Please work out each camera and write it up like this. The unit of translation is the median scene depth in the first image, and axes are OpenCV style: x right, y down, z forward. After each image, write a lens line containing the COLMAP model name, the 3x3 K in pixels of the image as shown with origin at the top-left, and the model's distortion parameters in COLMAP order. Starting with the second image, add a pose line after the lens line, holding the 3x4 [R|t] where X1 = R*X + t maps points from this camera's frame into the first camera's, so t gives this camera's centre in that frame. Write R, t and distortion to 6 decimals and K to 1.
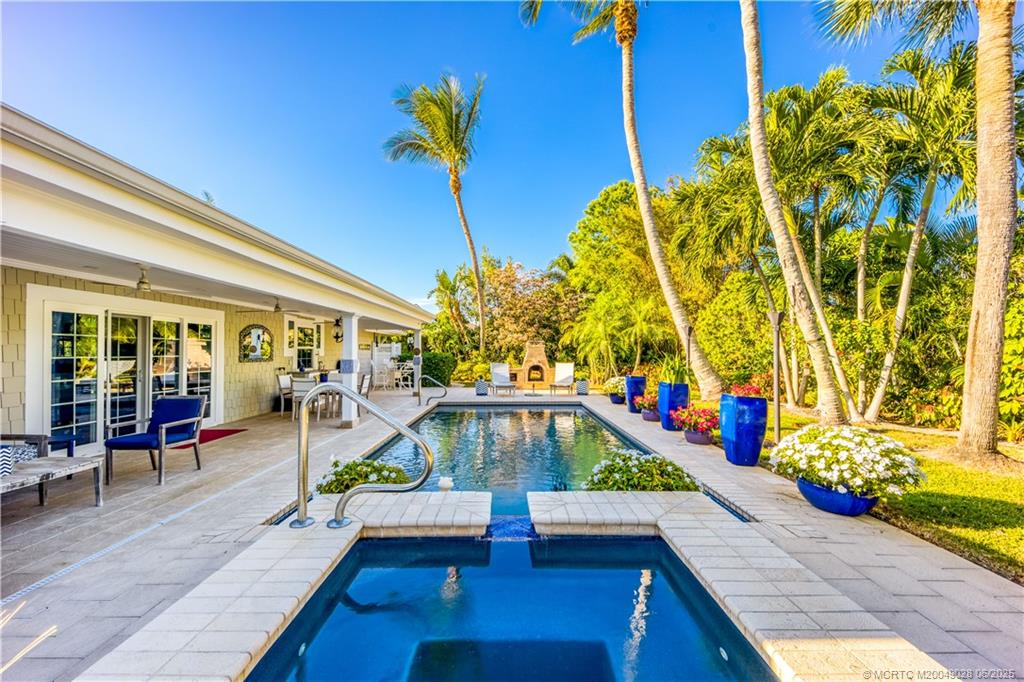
lens RADIAL K [[403.4, 0, 508.7], [0, 403.4, 350.8], [0, 0, 1]] dist [0.015179, -0.005221]
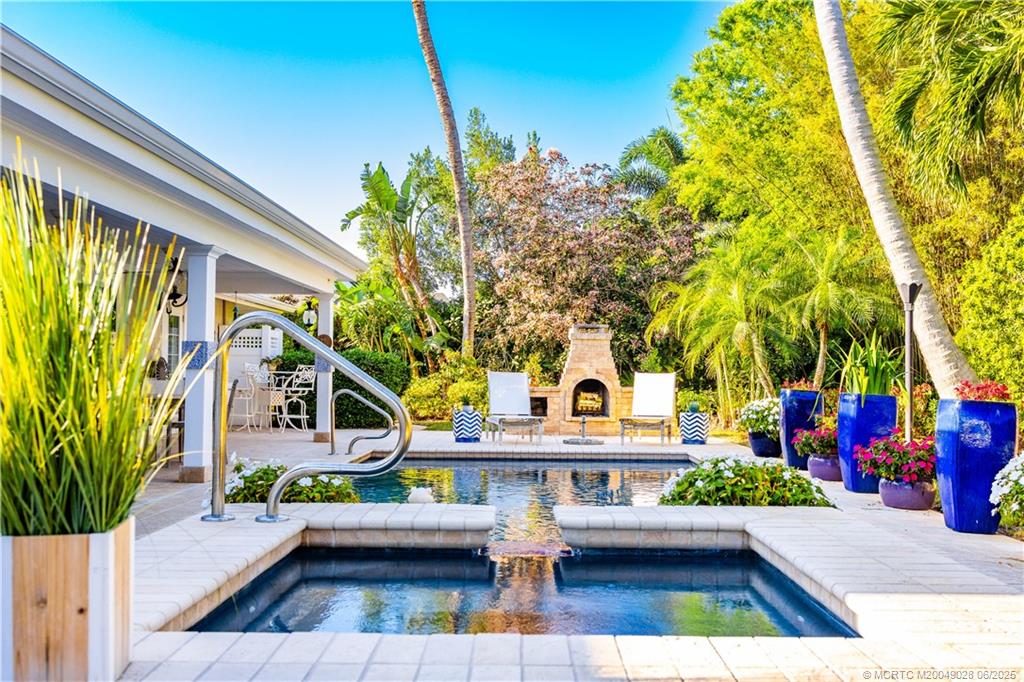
lens RADIAL K [[1017.1, 0, 511.9], [0, 1017.1, 346.5], [0, 0, 1]] dist [-0.022220, 0.000000]
pose [[0.999782, 0.010416, -0.018084, 0.001371], [-0.010850, 0.999651, -0.024077, 0.026611], [0.017826, 0.024268, 0.999547, -0.105892]]
